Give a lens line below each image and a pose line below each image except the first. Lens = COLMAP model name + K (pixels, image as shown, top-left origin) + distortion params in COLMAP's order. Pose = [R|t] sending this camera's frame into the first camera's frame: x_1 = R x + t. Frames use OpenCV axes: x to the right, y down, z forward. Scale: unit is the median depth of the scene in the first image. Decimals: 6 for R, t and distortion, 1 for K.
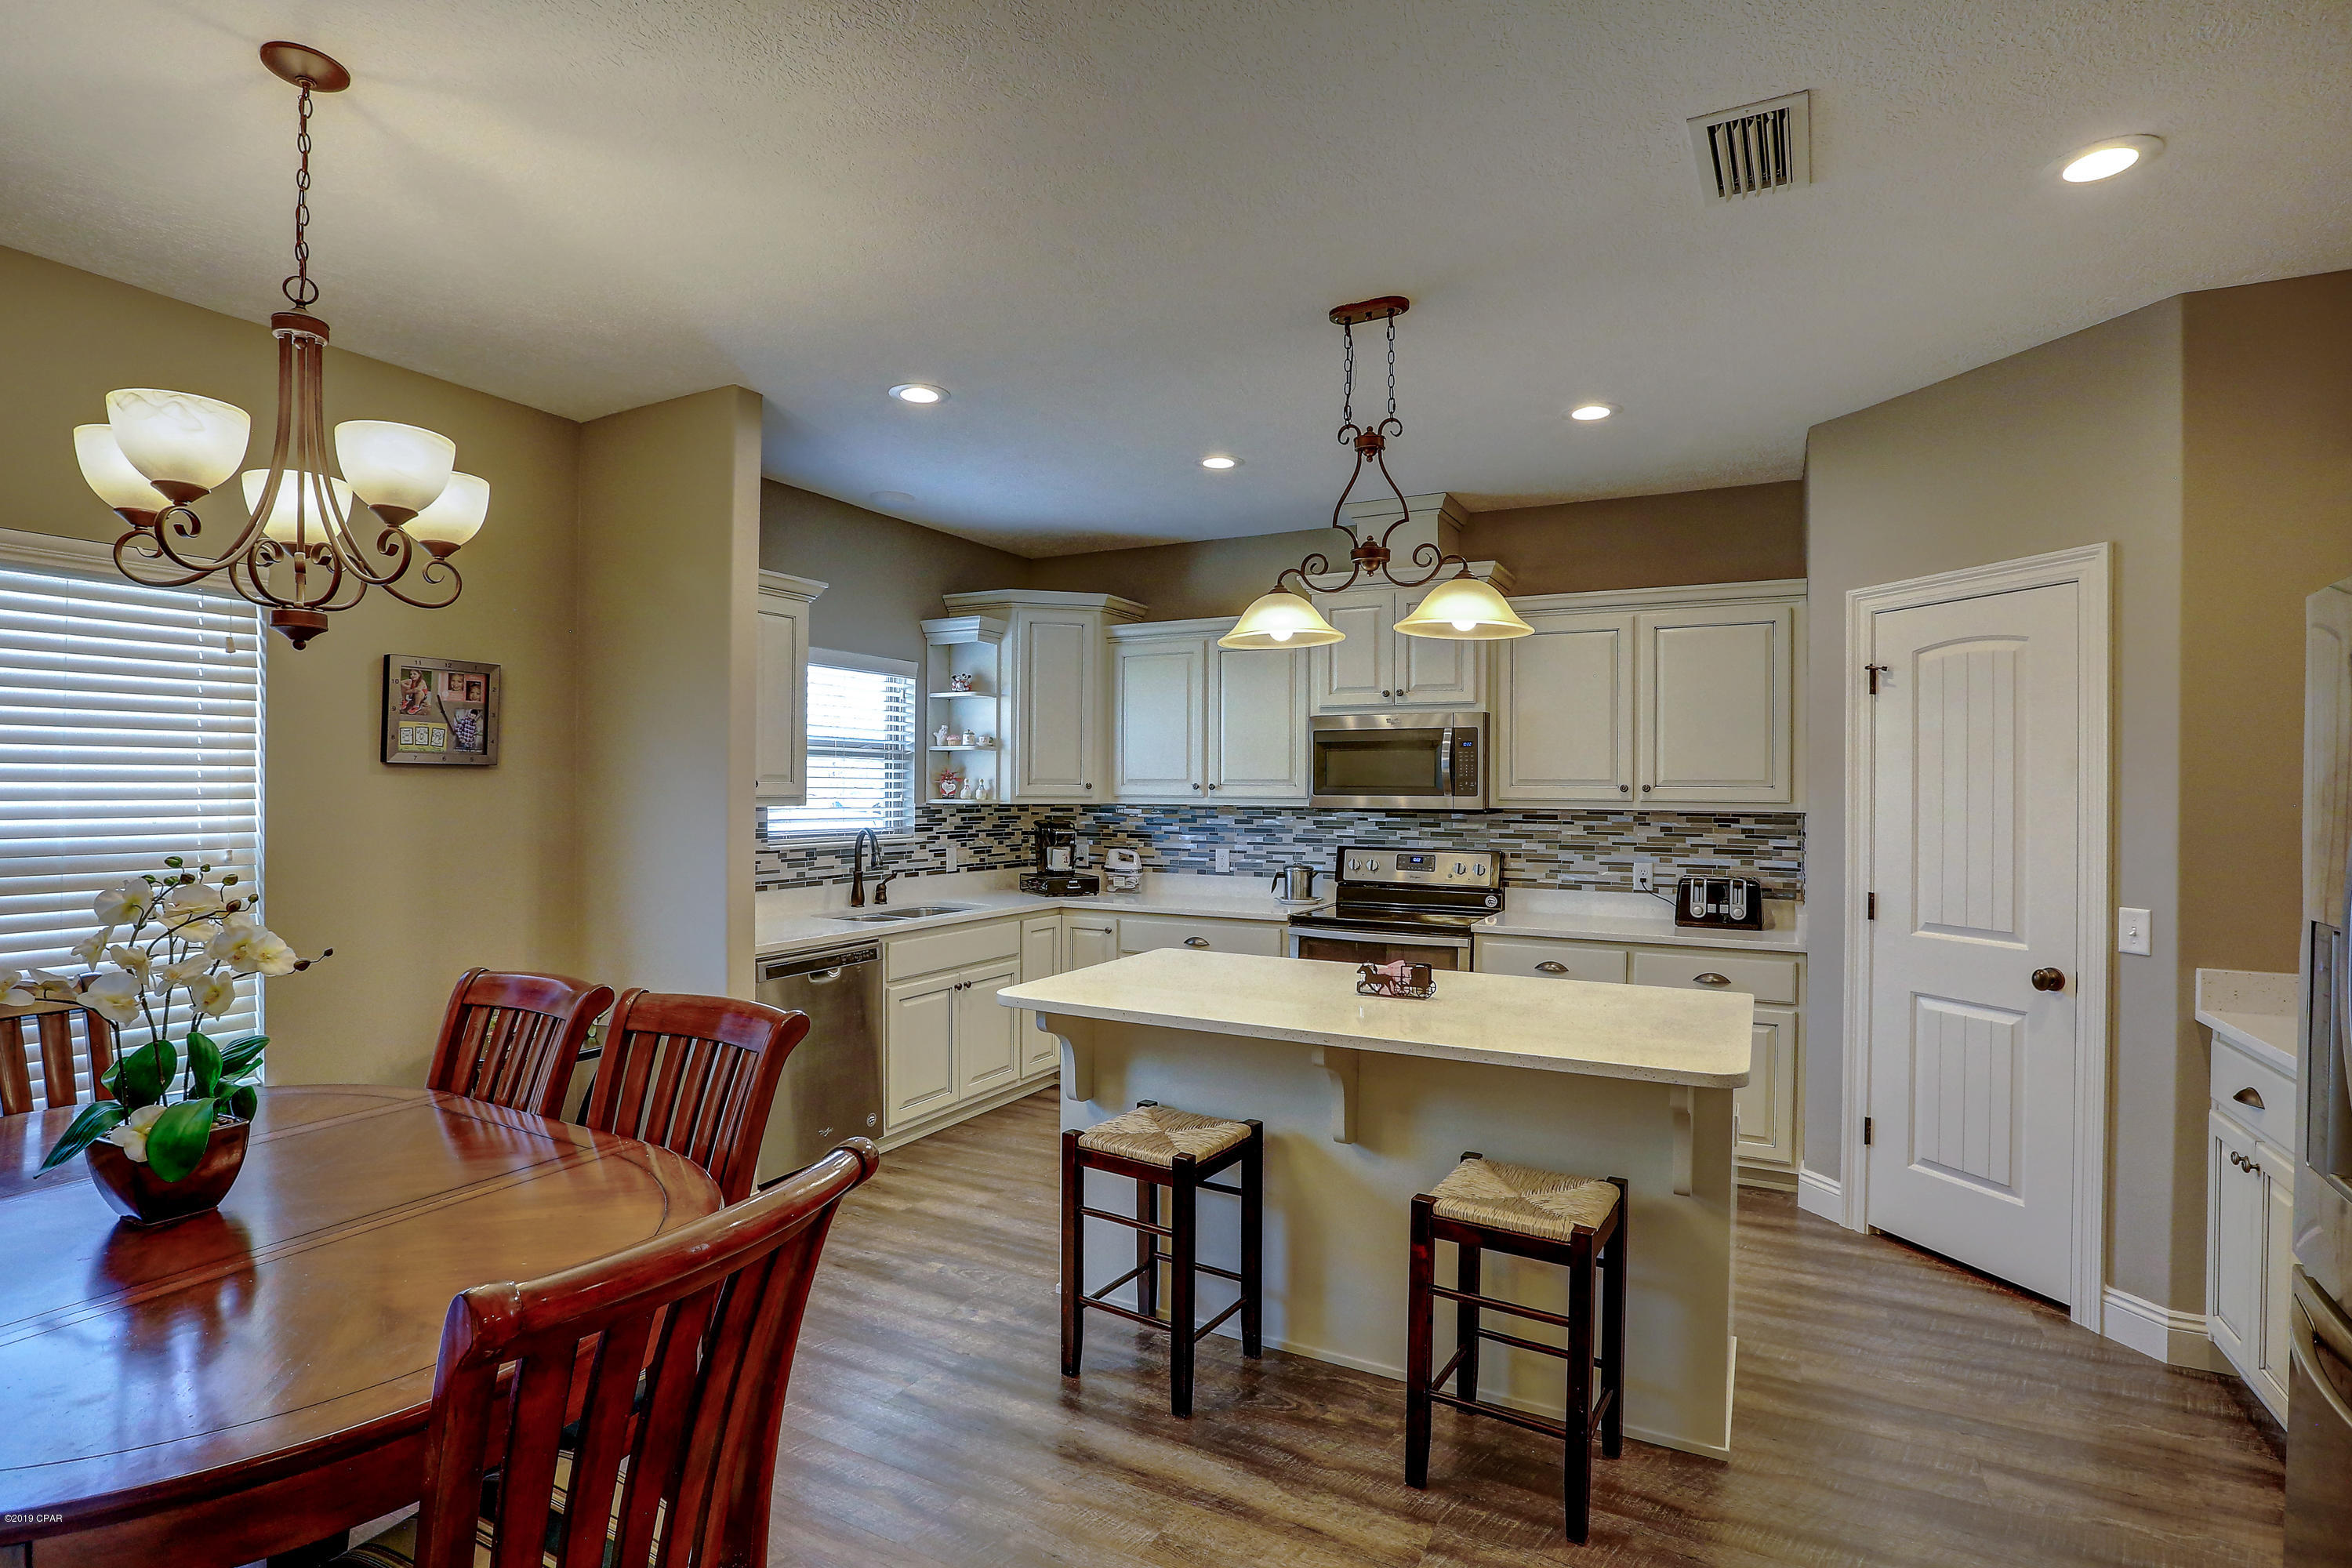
lens RADIAL K [[1126.7, 0, 1170.6], [0, 1126.7, 787.8], [0, 0, 1]] dist [-0.064671, 0.030466]
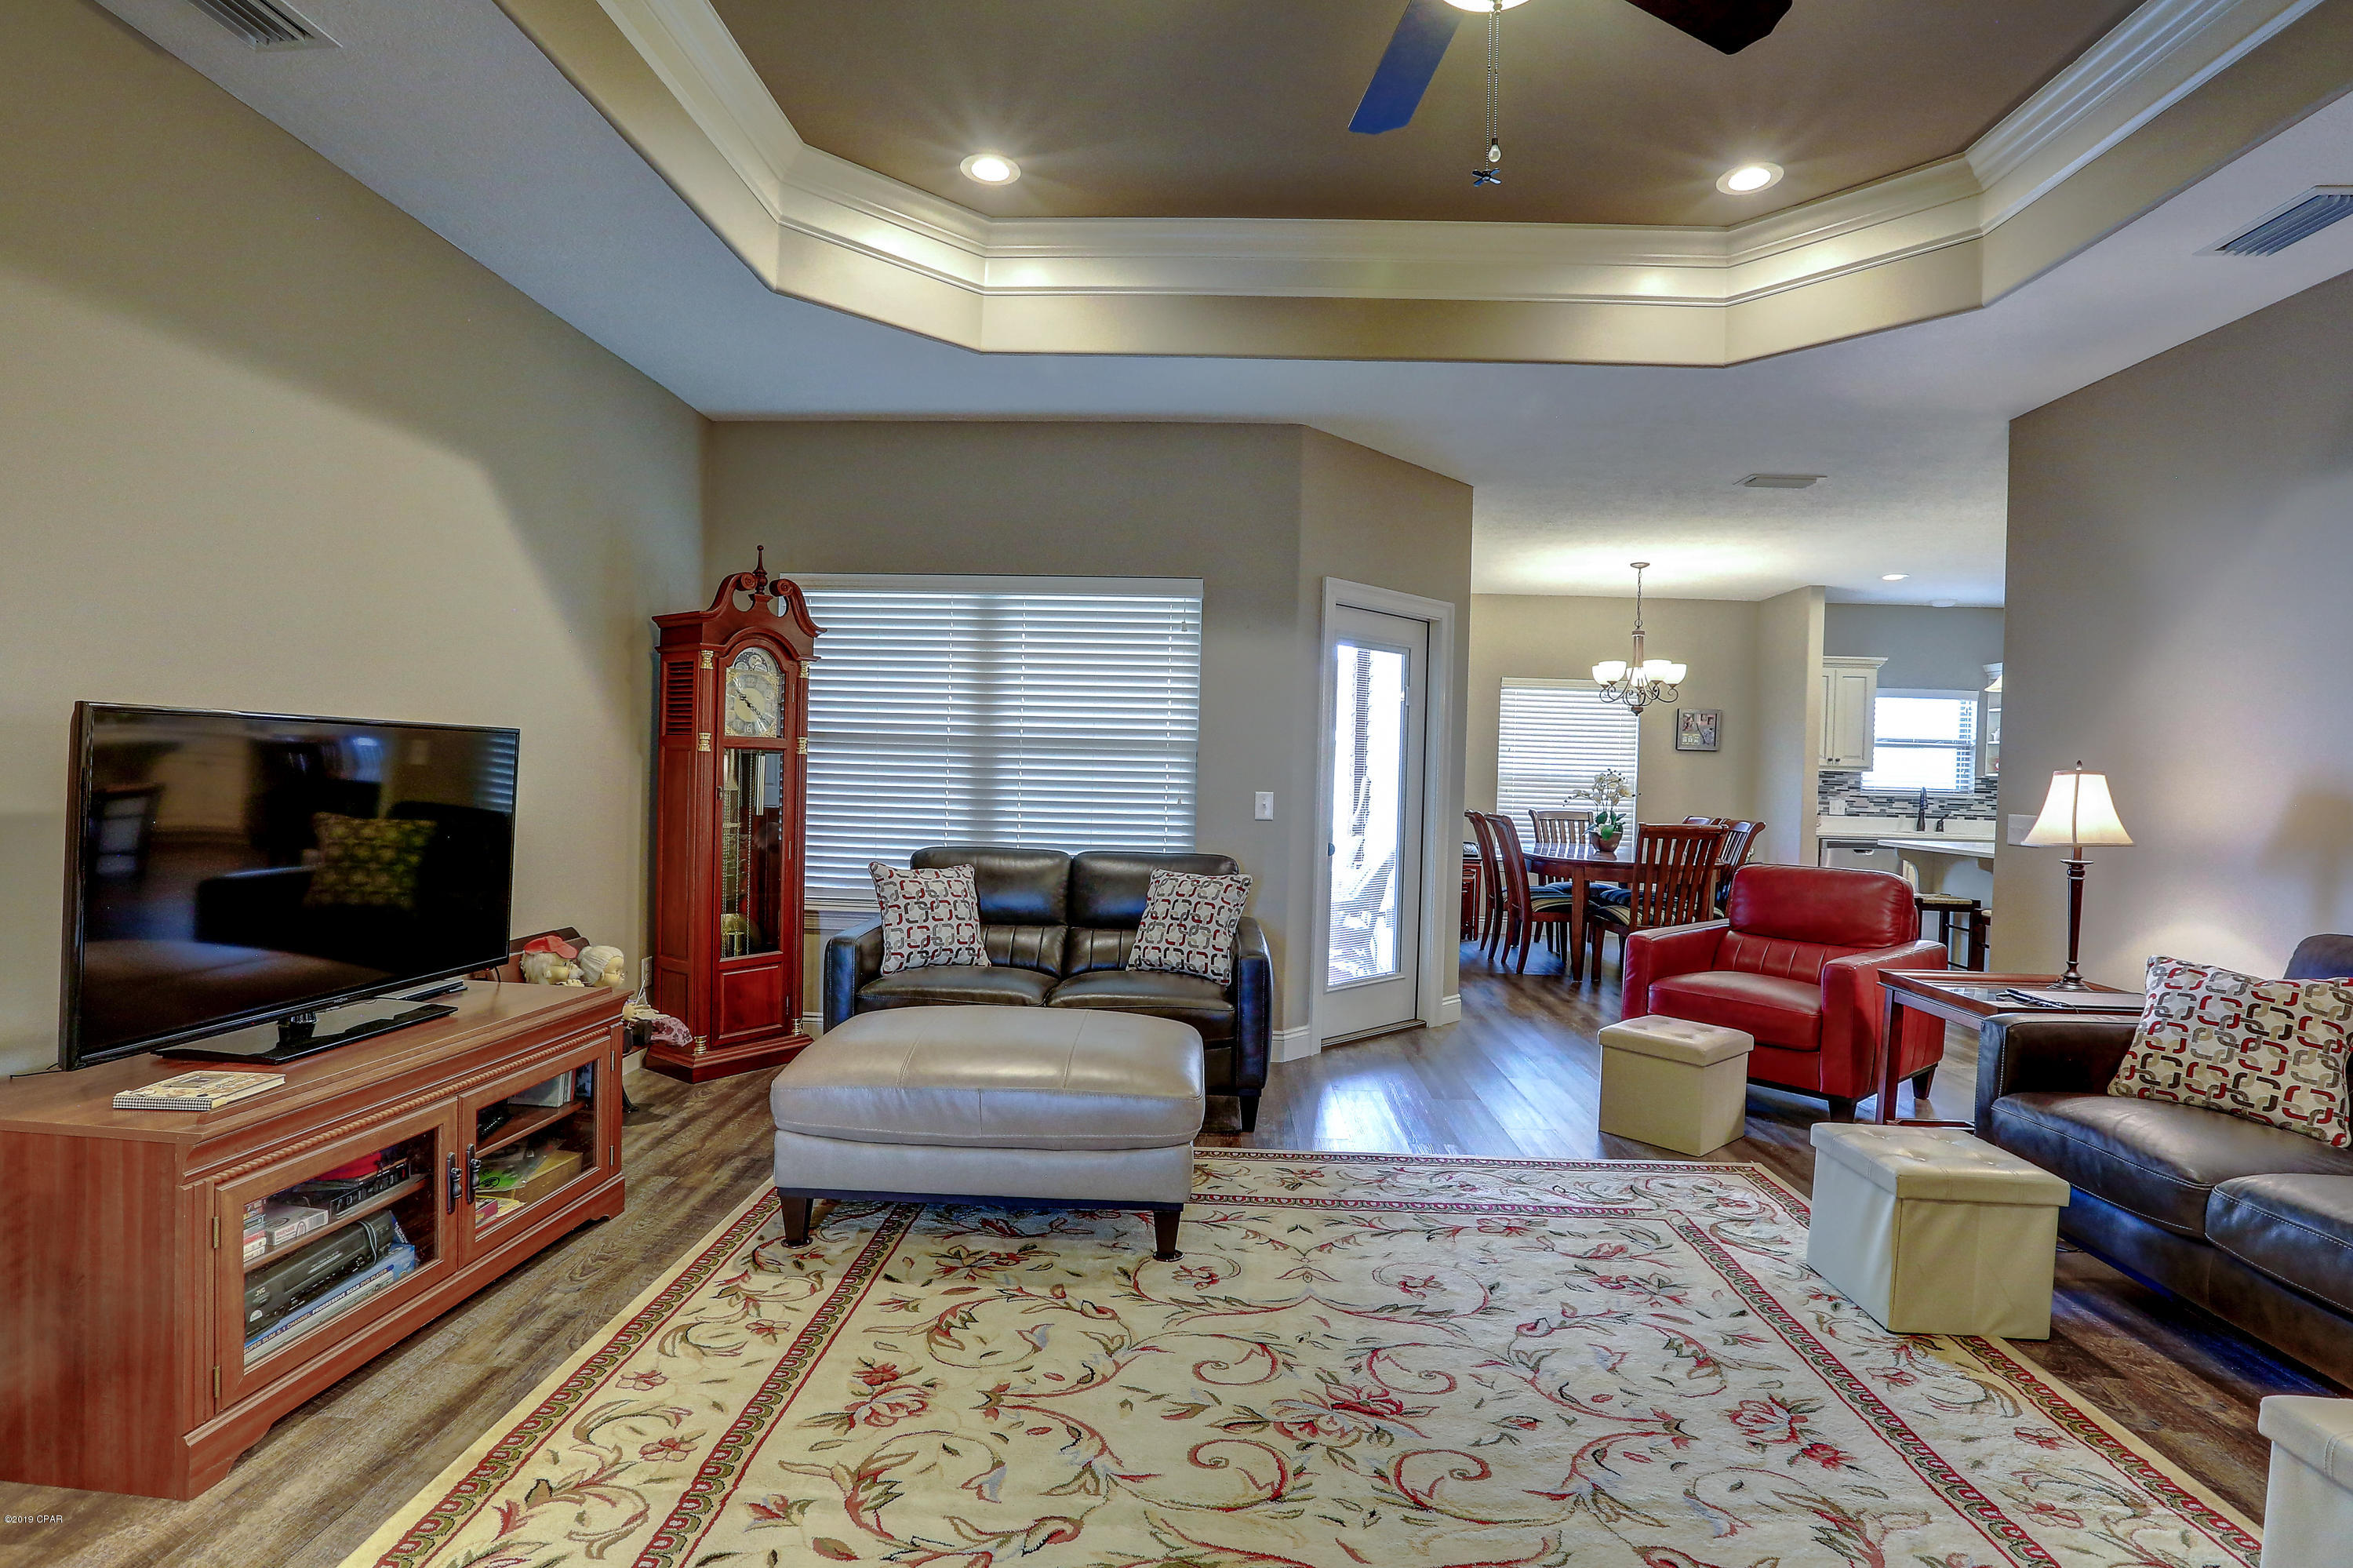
lens RADIAL K [[1127.2, 0, 1171.1], [0, 1127.2, 787.8], [0, 0, 1]] dist [-0.064671, 0.030466]
pose [[0.430227, 0.021185, -0.902472, 0.777248], [-0.024208, 0.999636, 0.011926, 0.044149], [0.902396, 0.016716, 0.430584, -0.822234]]
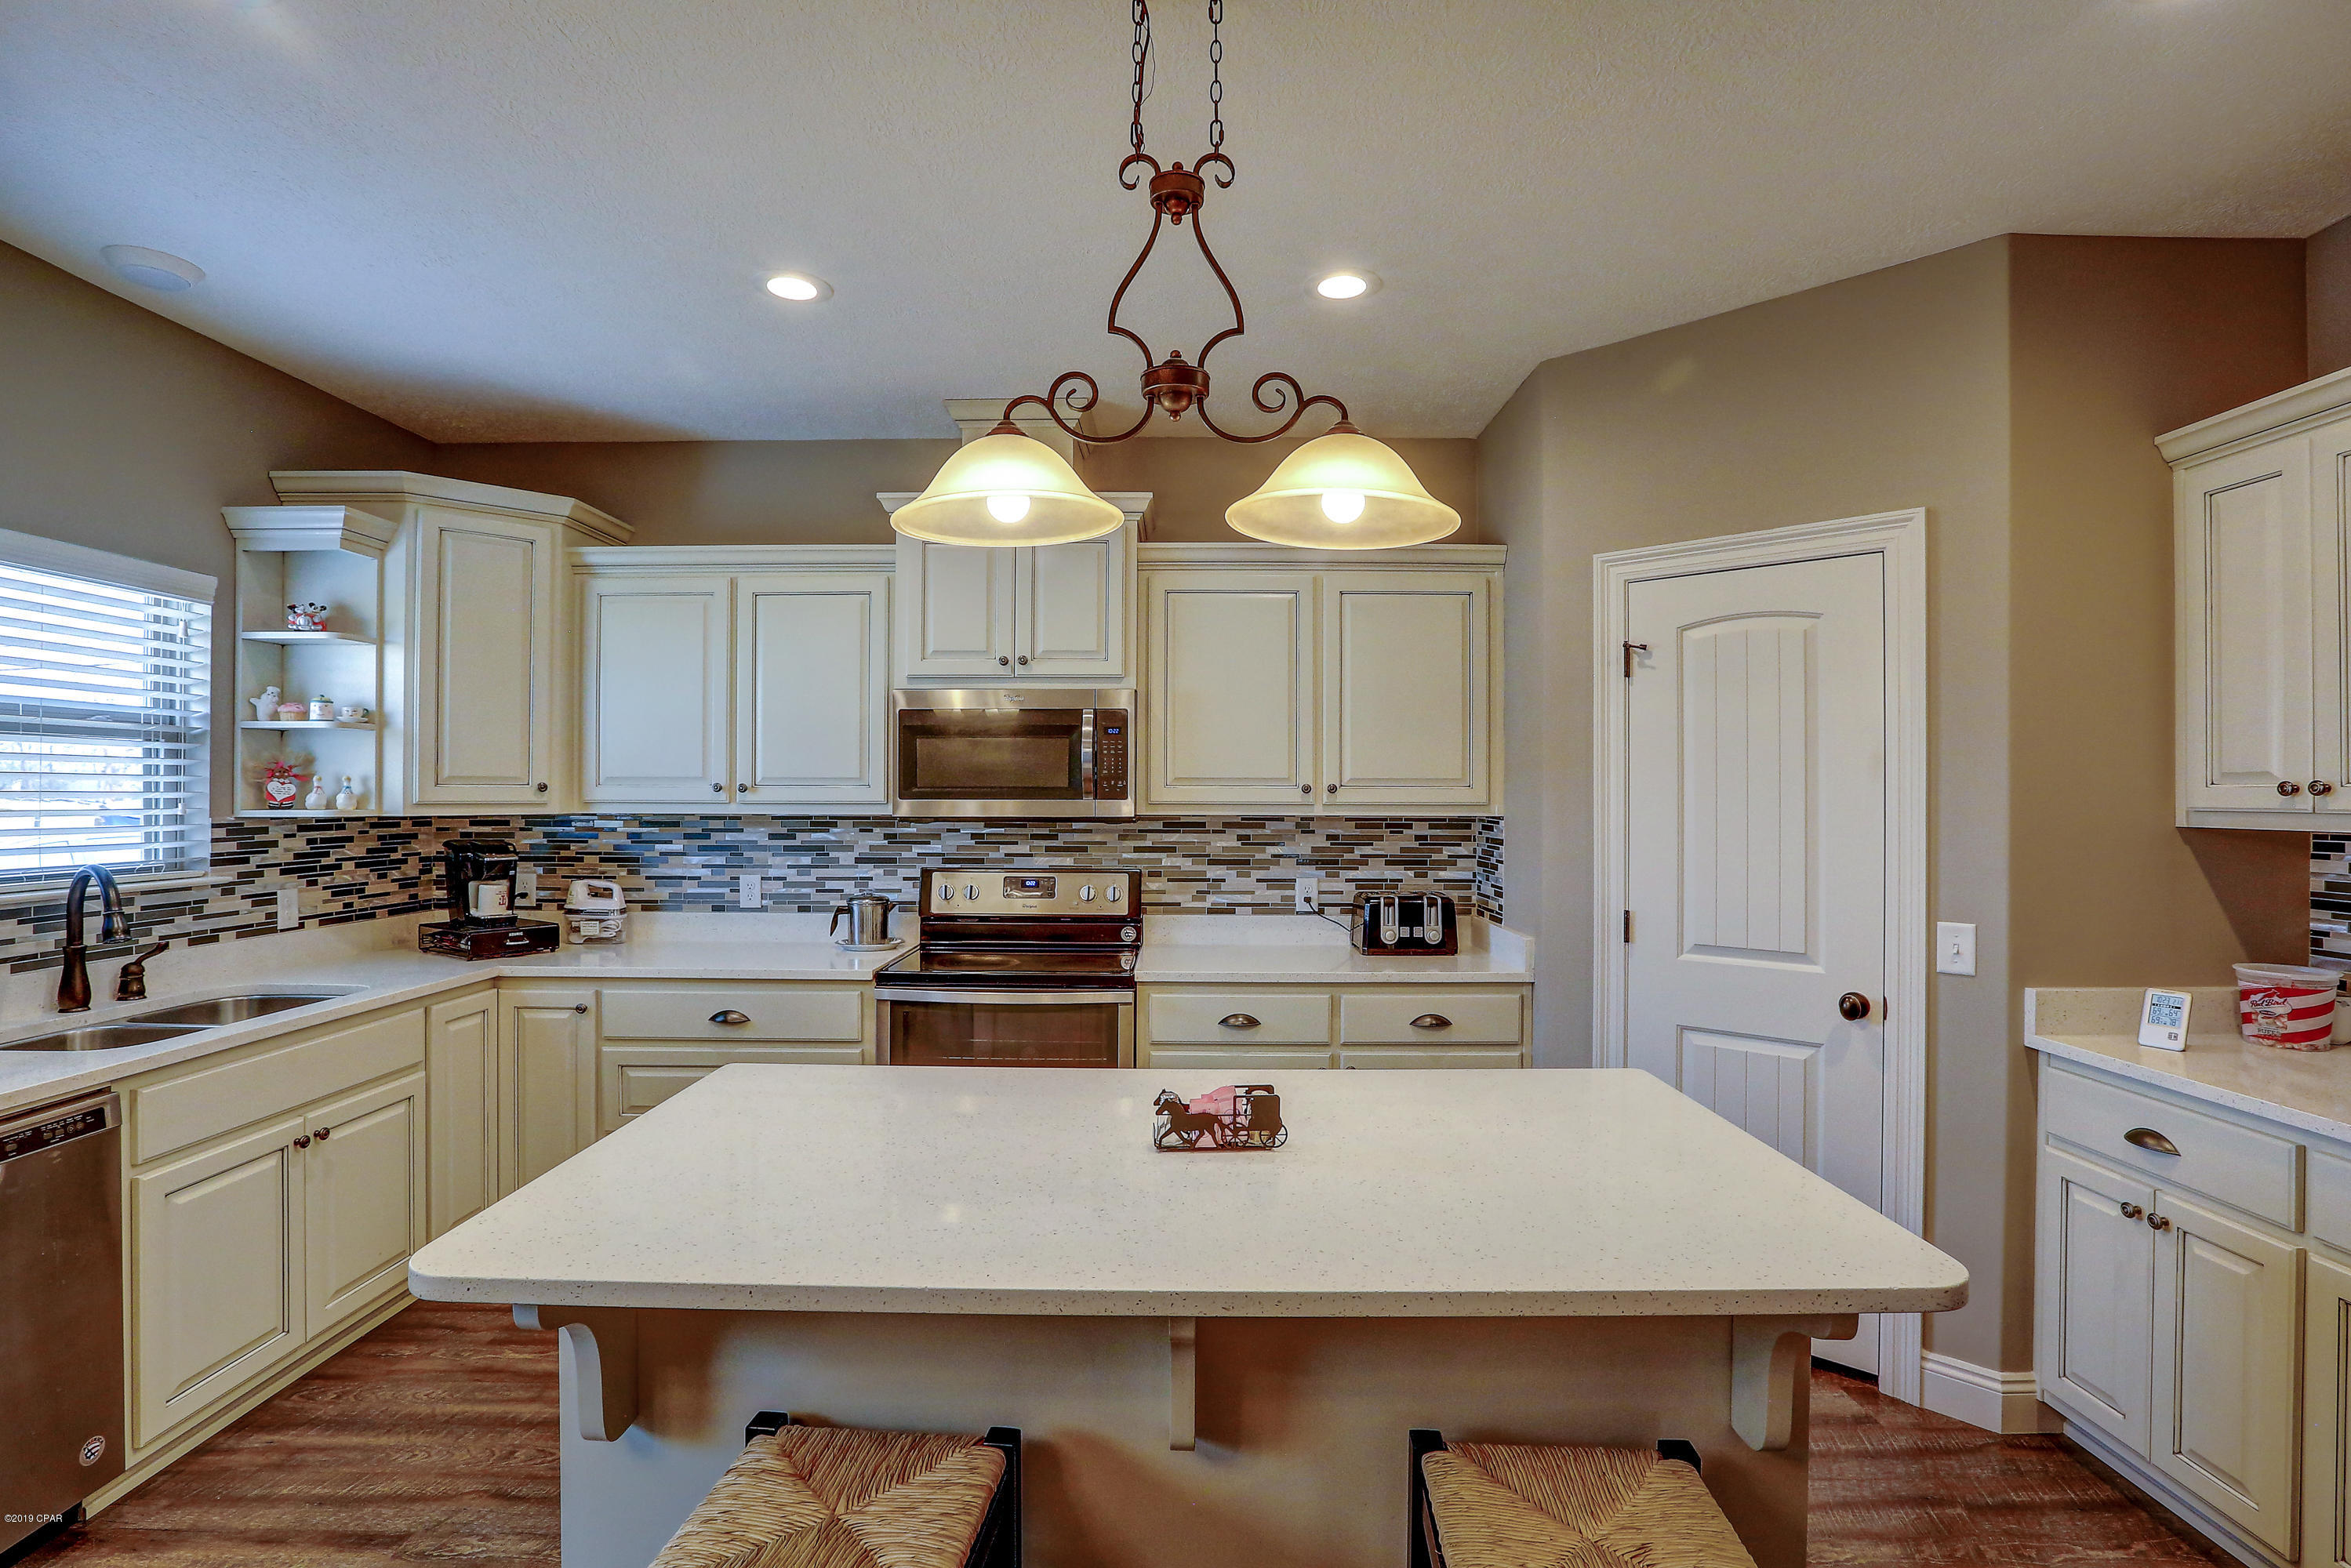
lens RADIAL K [[1126.1, 0, 1170.1], [0, 1126.1, 787.8], [0, 0, 1]] dist [-0.064671, 0.030466]
pose [[0.885590, -0.002065, 0.464463, -0.052864], [0.002441, 0.999997, -0.000209, -0.000276], [-0.464461, 0.001319, 0.885593, 0.286771]]
